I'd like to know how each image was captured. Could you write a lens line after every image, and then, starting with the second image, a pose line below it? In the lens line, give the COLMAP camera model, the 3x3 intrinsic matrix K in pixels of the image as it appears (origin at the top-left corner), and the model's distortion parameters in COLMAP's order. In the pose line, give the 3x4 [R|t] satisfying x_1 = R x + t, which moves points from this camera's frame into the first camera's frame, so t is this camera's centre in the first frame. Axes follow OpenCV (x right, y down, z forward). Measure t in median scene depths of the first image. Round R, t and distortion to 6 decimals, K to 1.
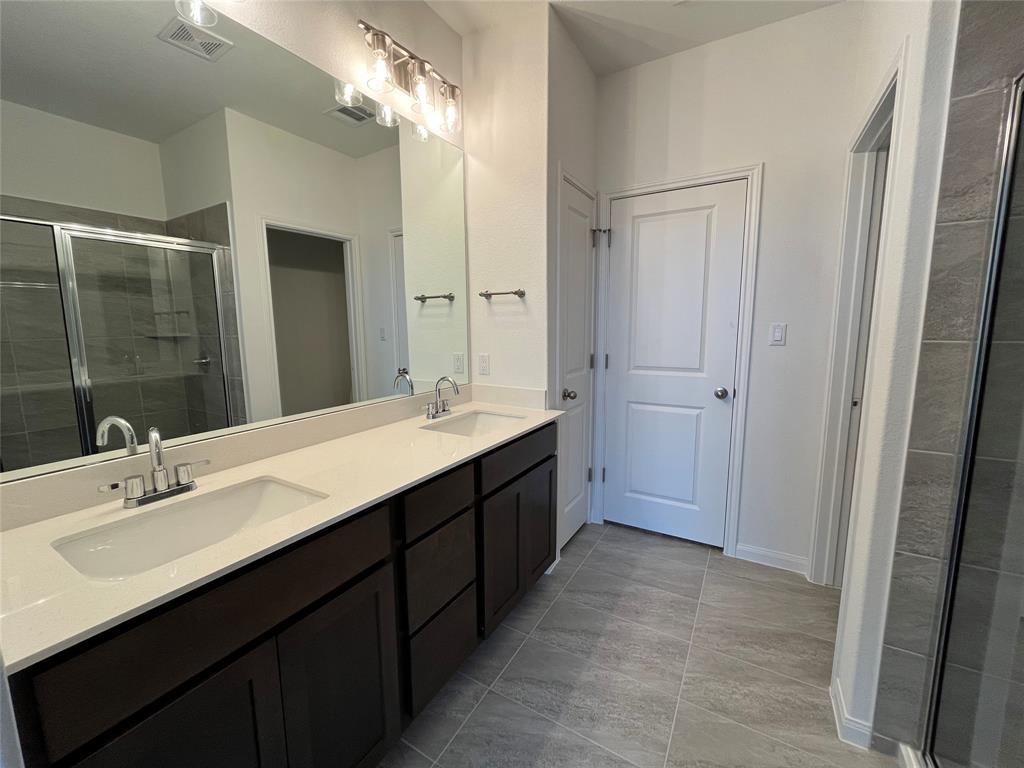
lens RADIAL K [[413.6, 0, 511.9], [0, 413.6, 381.7], [0, 0, 1]] dist [-0.002407, -0.000238]
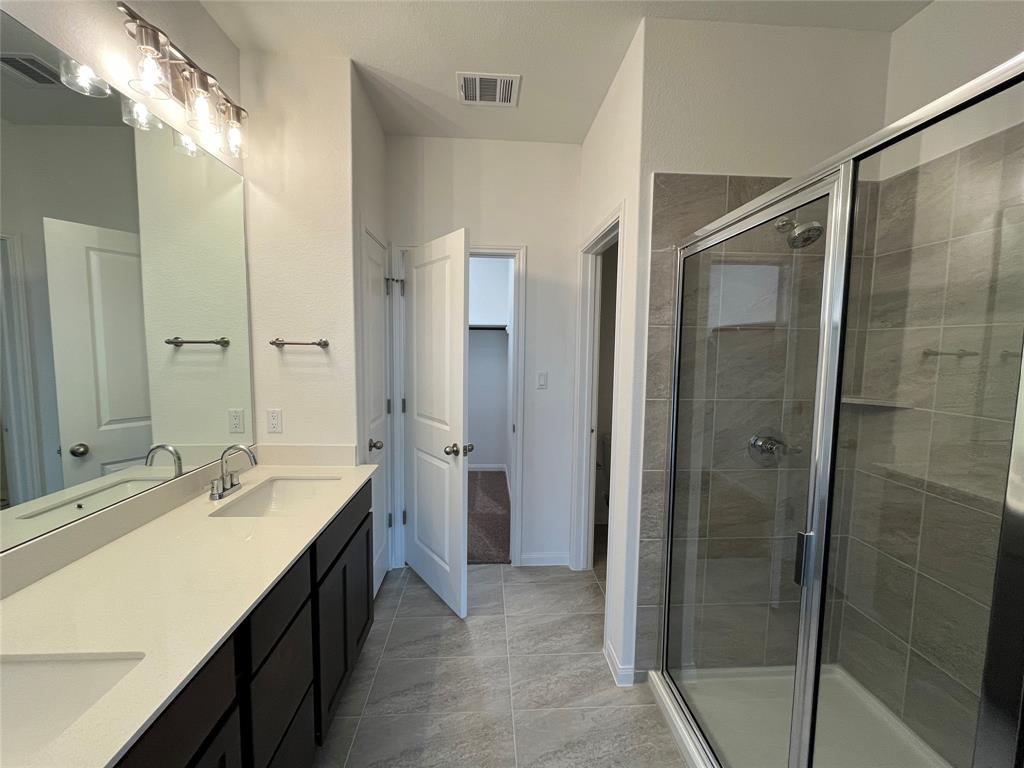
lens RADIAL K [[413.6, 0, 511.9], [0, 413.6, 381.7], [0, 0, 1]] dist [-0.002407, -0.000238]
pose [[0.826800, -0.026846, 0.561856, -0.178200], [0.054784, 0.997955, -0.032934, -0.087375], [-0.559823, 0.058011, 0.826579, -0.000271]]
